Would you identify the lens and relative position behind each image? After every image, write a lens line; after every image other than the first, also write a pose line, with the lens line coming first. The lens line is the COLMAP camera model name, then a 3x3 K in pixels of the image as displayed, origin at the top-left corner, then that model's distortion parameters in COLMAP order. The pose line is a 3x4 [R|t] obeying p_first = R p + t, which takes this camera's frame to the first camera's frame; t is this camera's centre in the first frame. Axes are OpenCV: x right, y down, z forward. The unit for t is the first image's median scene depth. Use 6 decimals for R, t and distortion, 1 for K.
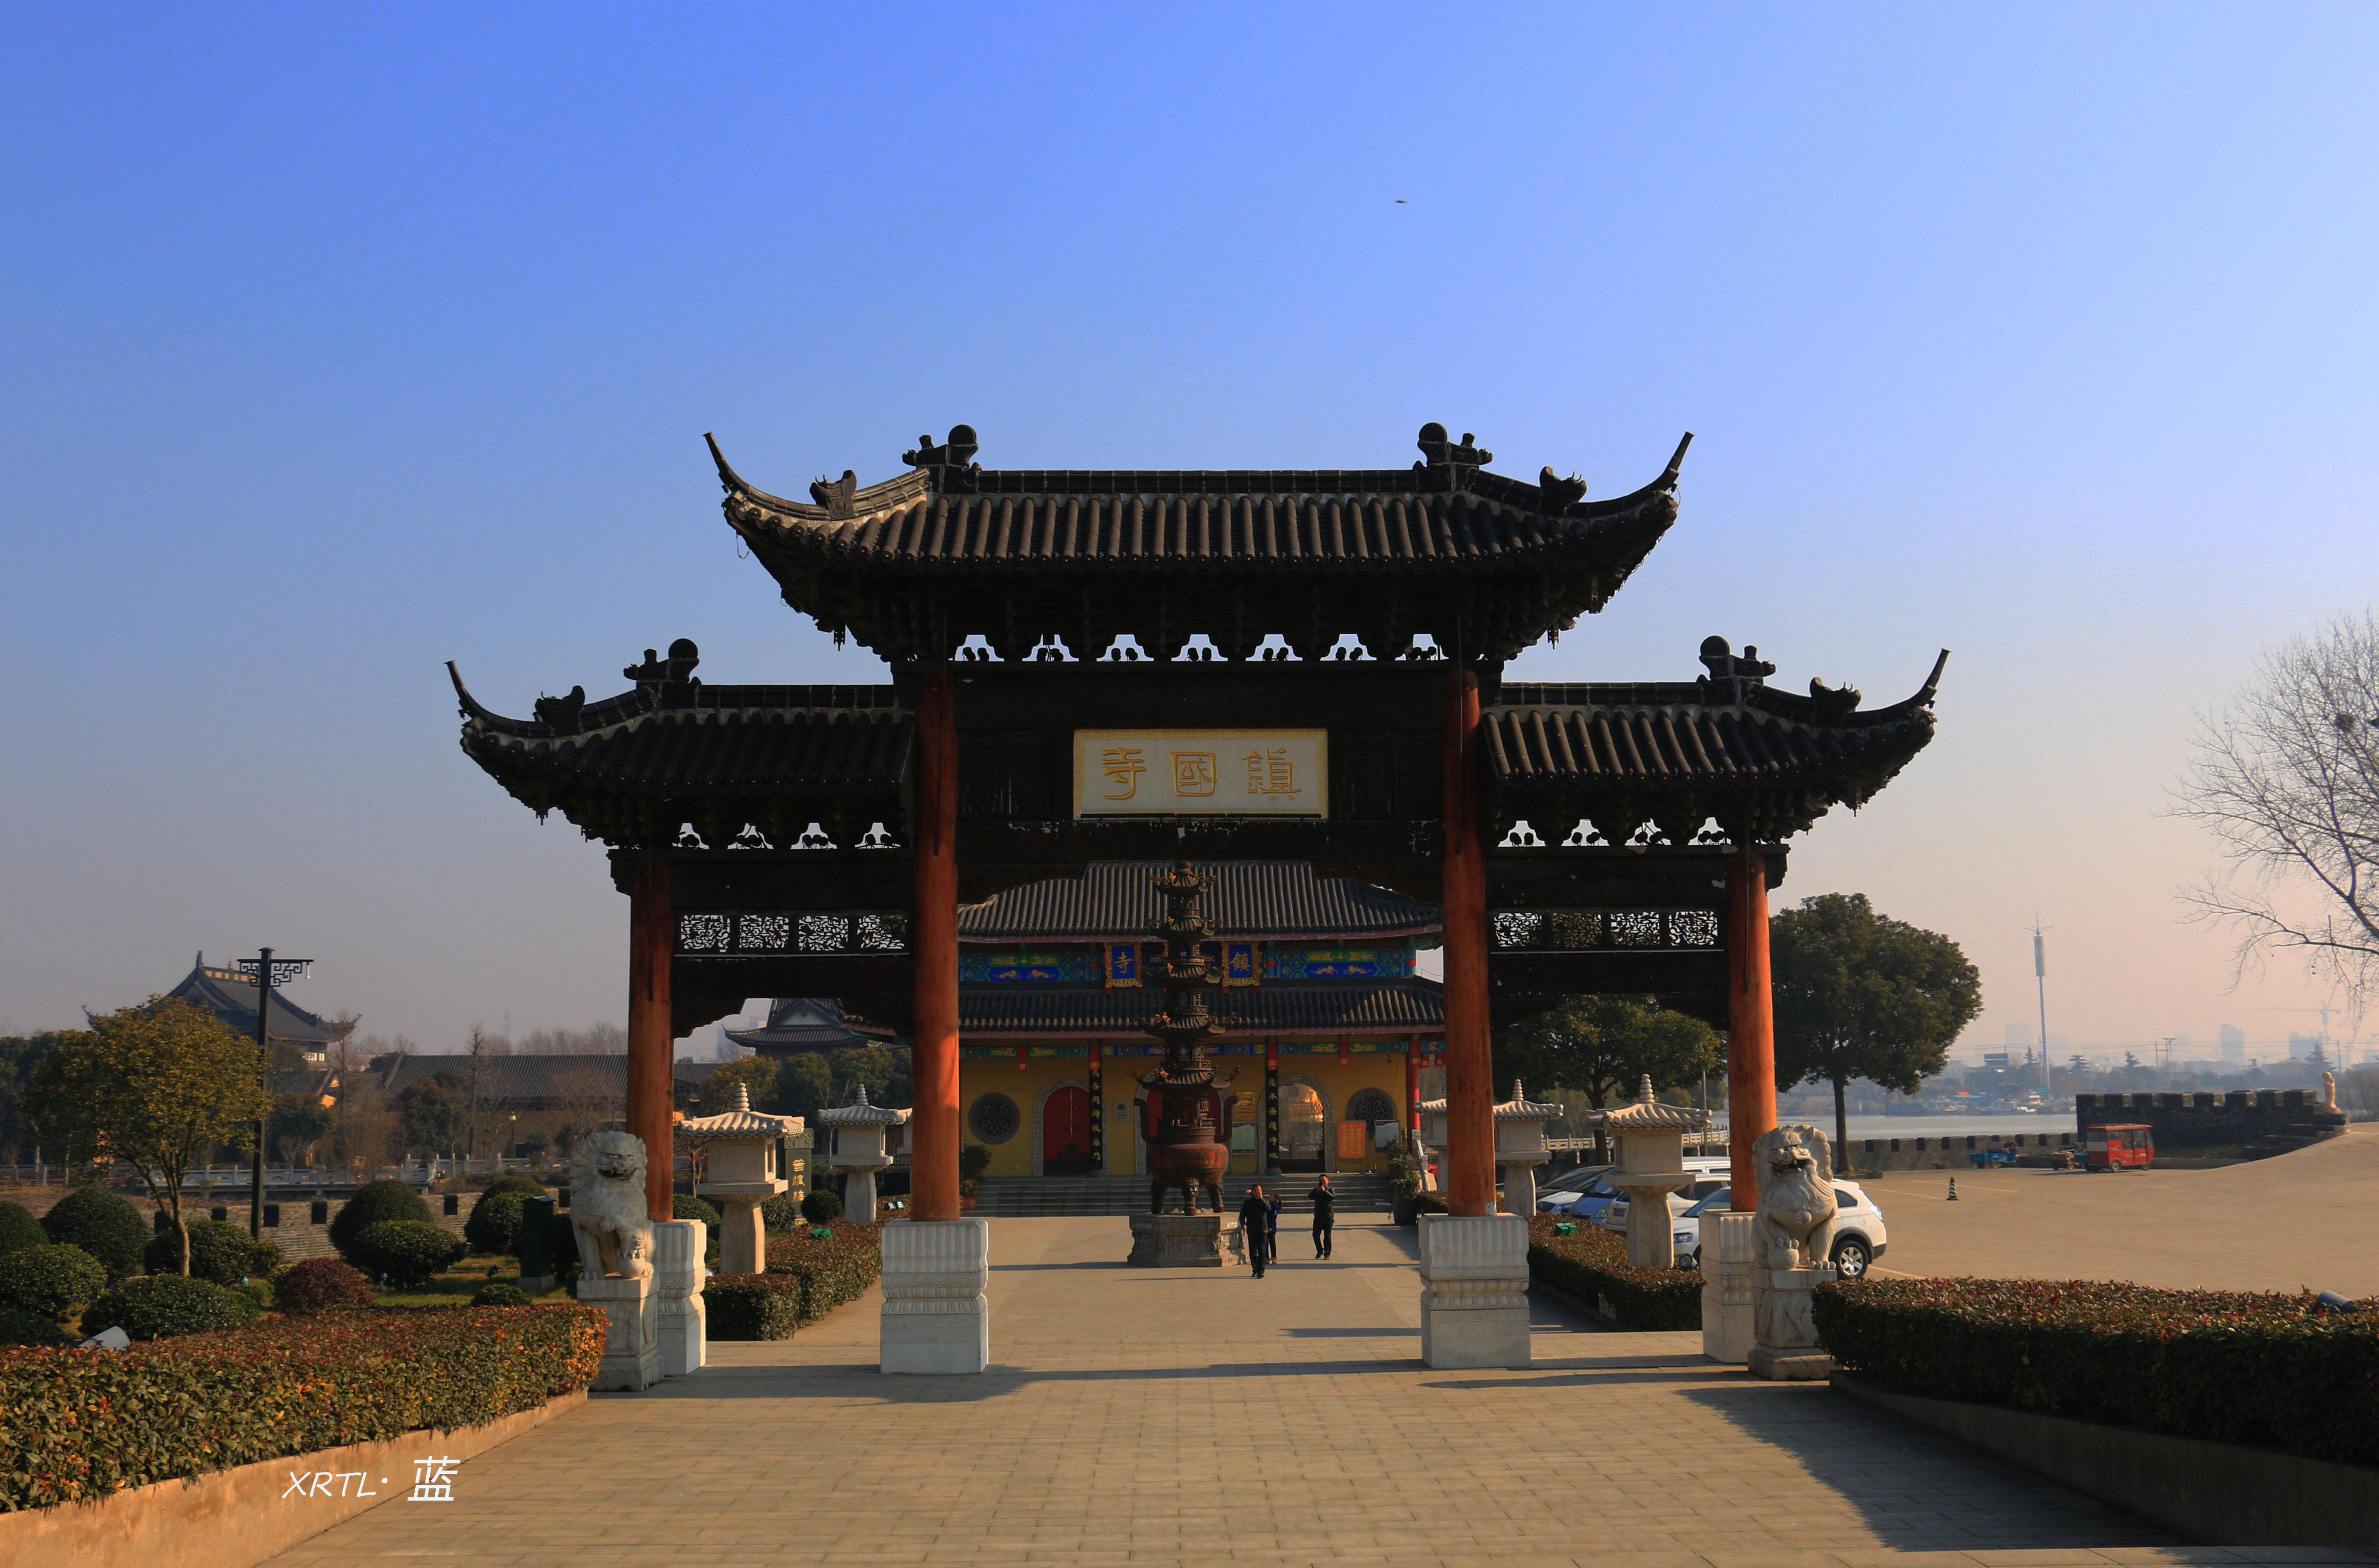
lens RADIAL K [[2384.5, 0, 1189.8], [0, 2384.5, 784.2], [0, 0, 1]] dist [0.002159, 0.000000]
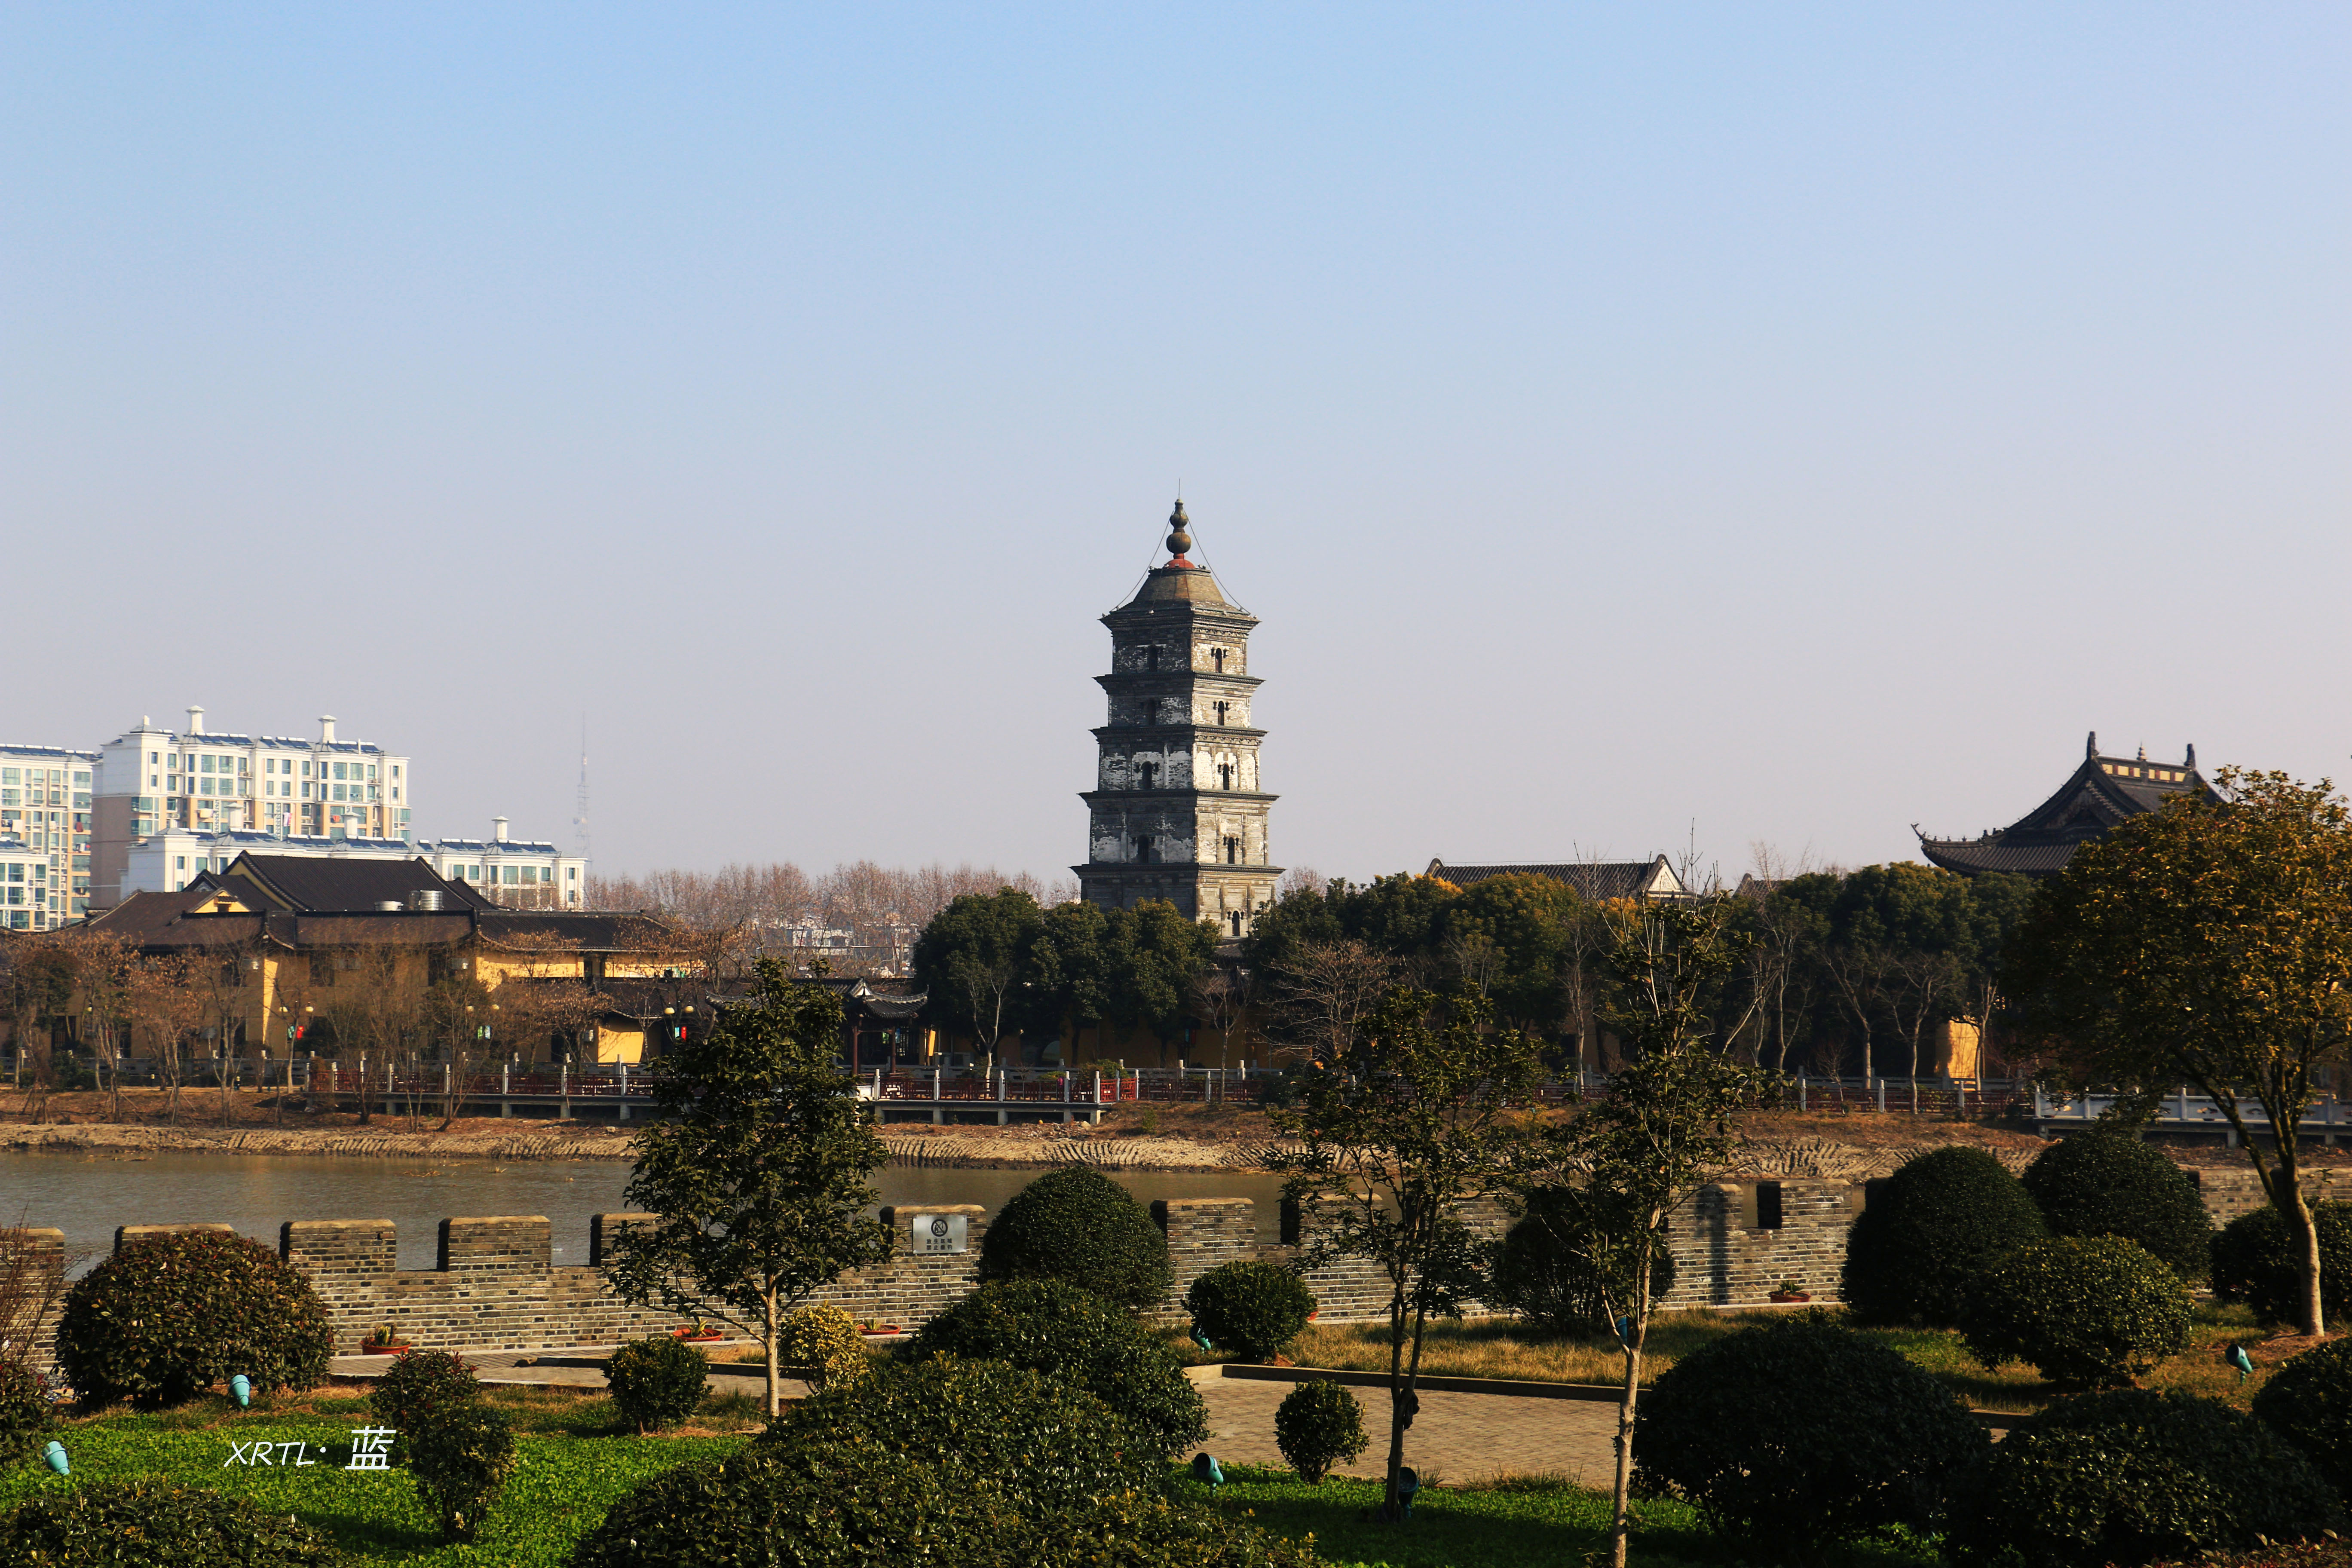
lens RADIAL K [[3820.5, 0, 1176.0], [0, 3820.5, 786.4], [0, 0, 1]] dist [-0.000011, 0.000000]
pose [[0.827491, -0.011810, -0.561354, -0.157425], [0.055668, 0.996578, 0.061094, 0.028992], [0.558712, -0.081804, 0.825317, 0.184966]]
